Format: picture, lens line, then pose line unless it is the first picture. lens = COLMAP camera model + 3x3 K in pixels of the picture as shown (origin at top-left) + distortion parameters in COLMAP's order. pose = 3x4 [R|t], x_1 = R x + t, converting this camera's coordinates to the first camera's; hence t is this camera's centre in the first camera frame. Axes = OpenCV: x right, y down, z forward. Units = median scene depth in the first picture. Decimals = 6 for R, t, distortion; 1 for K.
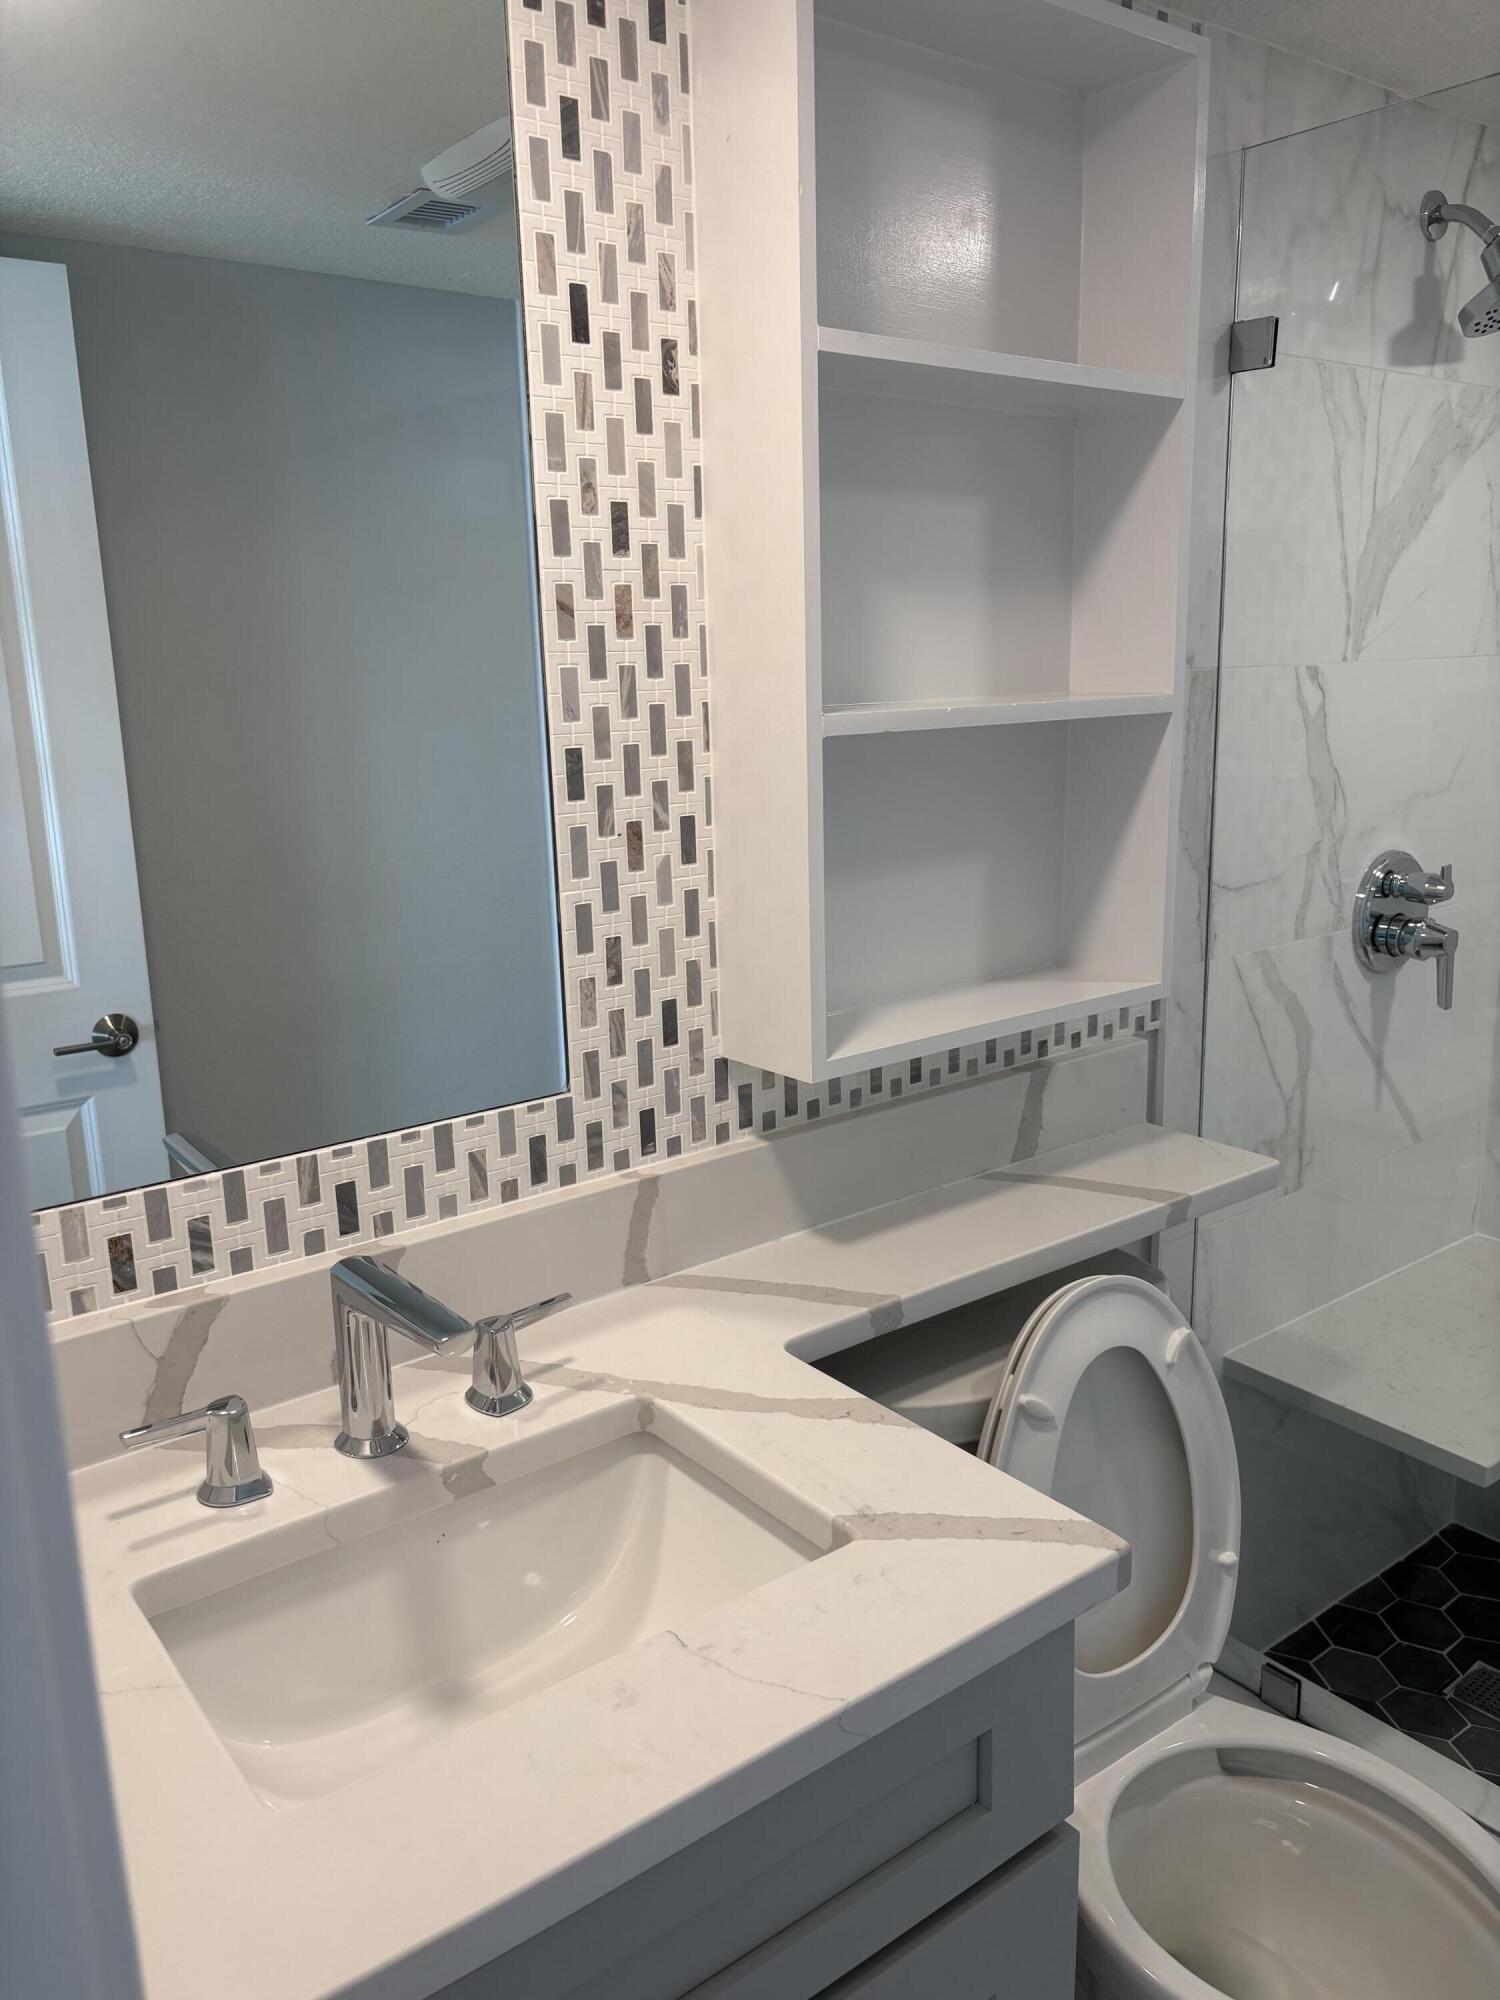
lens RADIAL K [[1525.4, 0, 749.1], [0, 1525.4, 987.9], [0, 0, 1]] dist [0.030113, -0.038258]
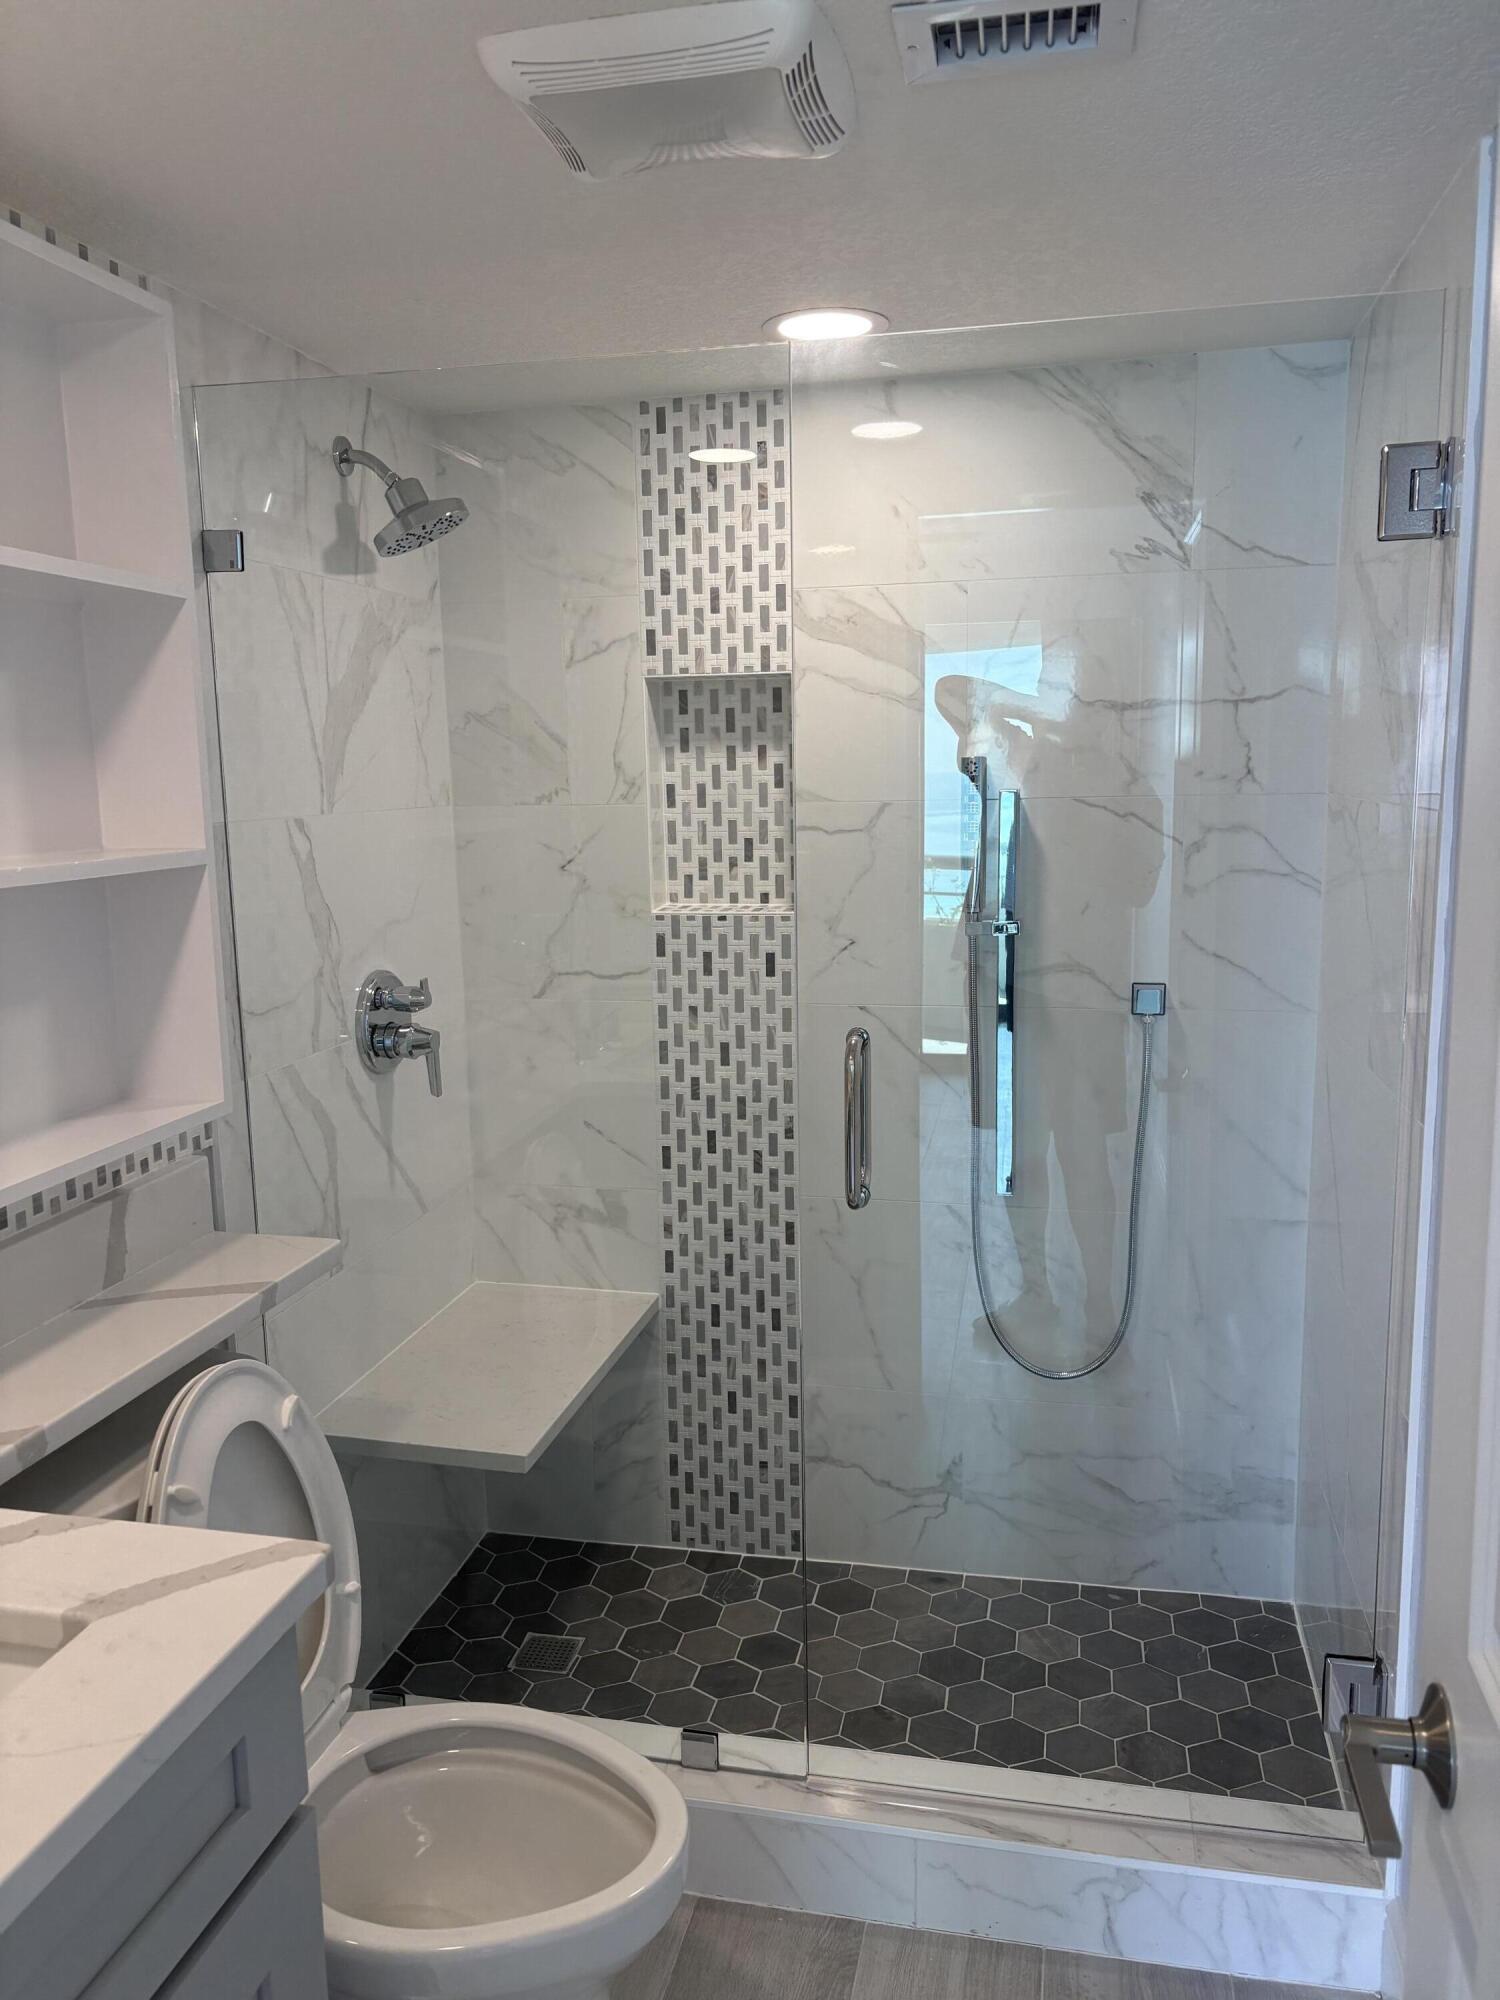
lens RADIAL K [[1525.4, 0, 749.1], [0, 1525.4, 987.9], [0, 0, 1]] dist [0.030113, -0.038258]
pose [[0.770071, -0.084697, 0.632311, -0.129858], [0.139455, 0.989526, -0.037292, 0.009795], [-0.622530, 0.116896, 0.773816, -0.114708]]
